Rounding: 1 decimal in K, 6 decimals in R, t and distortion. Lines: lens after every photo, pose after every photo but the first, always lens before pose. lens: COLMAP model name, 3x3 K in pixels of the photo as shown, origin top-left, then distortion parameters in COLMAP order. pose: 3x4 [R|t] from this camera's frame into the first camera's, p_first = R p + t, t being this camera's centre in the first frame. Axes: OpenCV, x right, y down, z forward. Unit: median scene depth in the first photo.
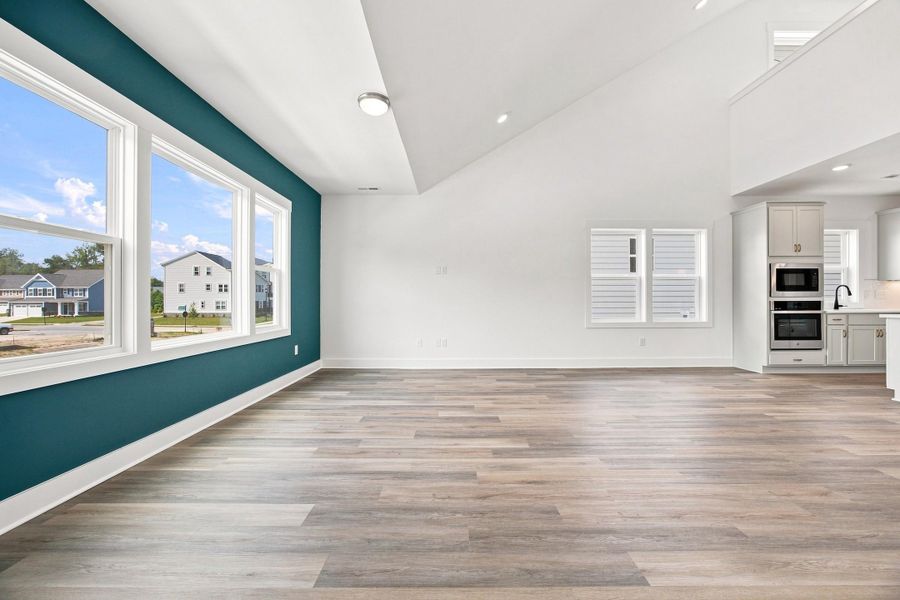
lens RADIAL K [[344.1, 0, 449.9], [0, 344.1, 300.9], [0, 0, 1]] dist [0.000284, 0.000025]
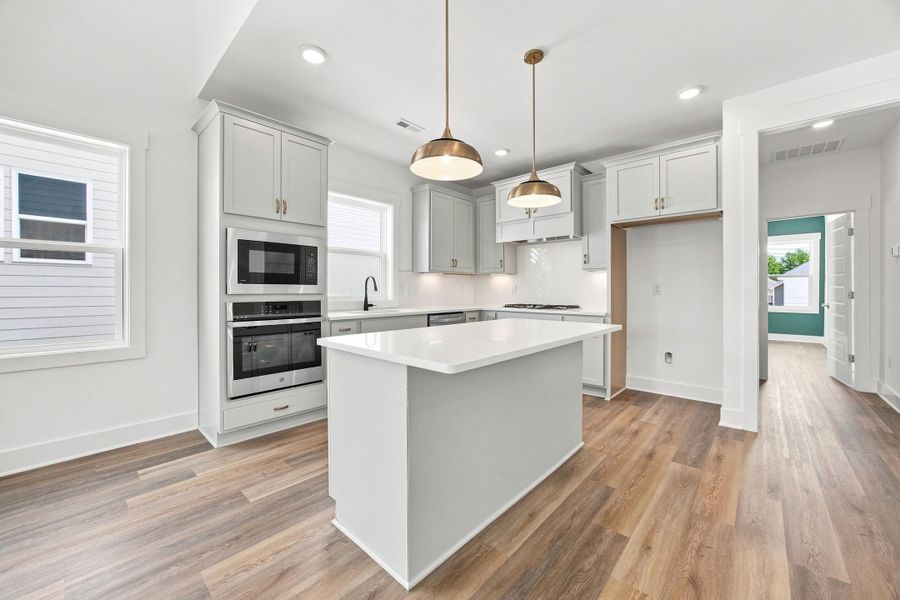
lens RADIAL K [[344.1, 0, 452.4], [0, 344.1, 294.2], [0, 0, 1]] dist [0.000284, 0.000025]
pose [[0.678325, -0.005504, 0.734741, 0.789125], [-0.000827, 0.999966, 0.008255, -0.016390], [-0.734762, -0.006207, 0.678297, 0.420510]]
